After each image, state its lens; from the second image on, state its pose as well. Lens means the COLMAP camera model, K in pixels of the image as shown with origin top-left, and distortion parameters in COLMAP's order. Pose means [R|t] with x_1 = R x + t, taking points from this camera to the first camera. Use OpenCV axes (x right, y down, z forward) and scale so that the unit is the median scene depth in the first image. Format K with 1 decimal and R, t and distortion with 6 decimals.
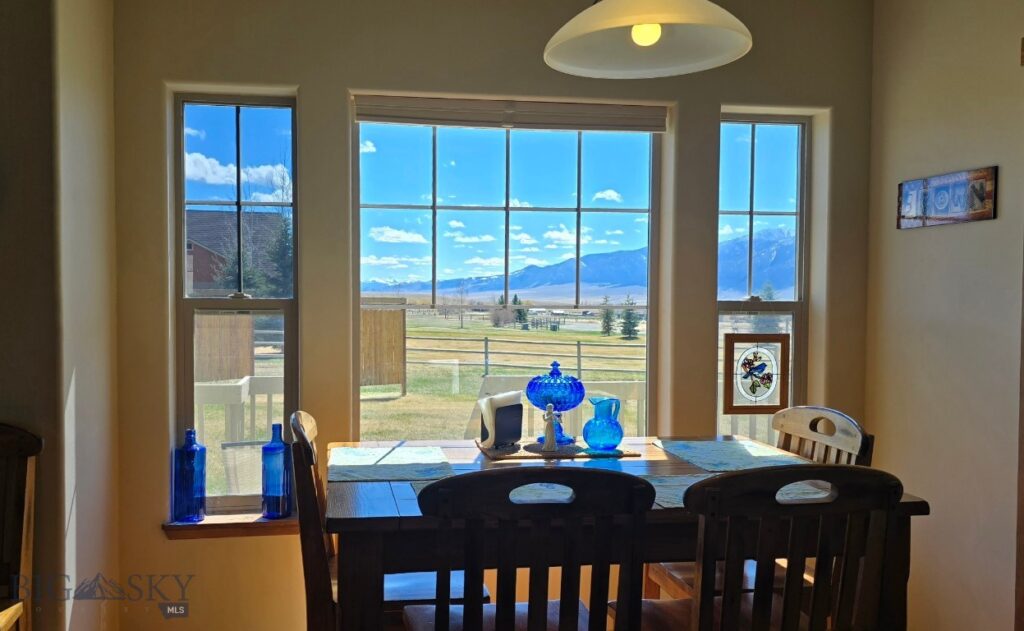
lens RADIAL K [[953.3, 0, 479.3], [0, 953.3, 314.4], [0, 0, 1]] dist [0.105886, -0.173820]
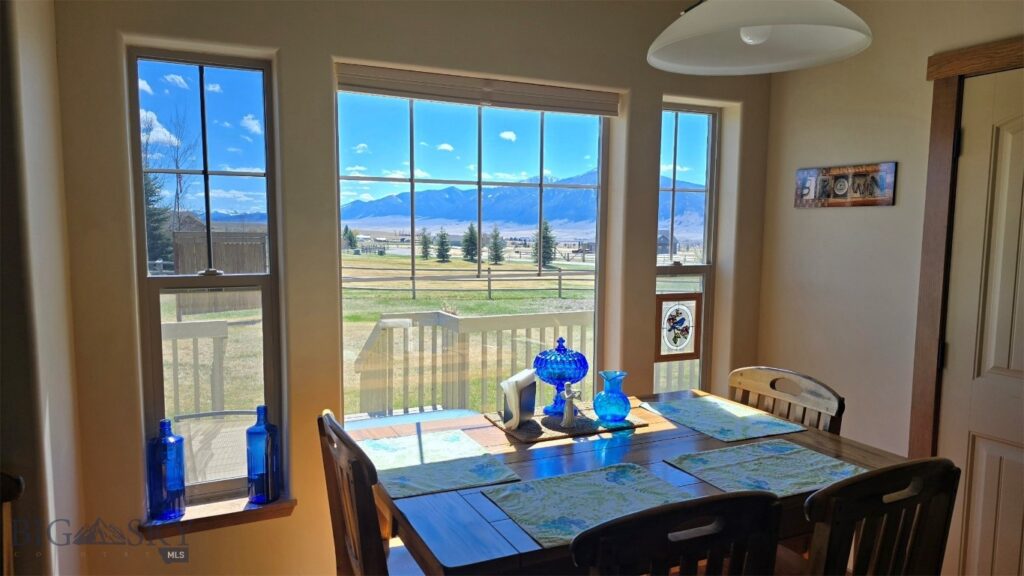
lens RADIAL K [[722.4, 0, 512.0], [0, 722.4, 288.0], [0, 0, 1]] dist [0.075758, -0.072952]
pose [[0.951139, -0.025093, 0.307743, -0.189711], [0.000211, 0.996745, 0.080624, -0.061612], [-0.308764, -0.076619, 0.948047, 0.230741]]
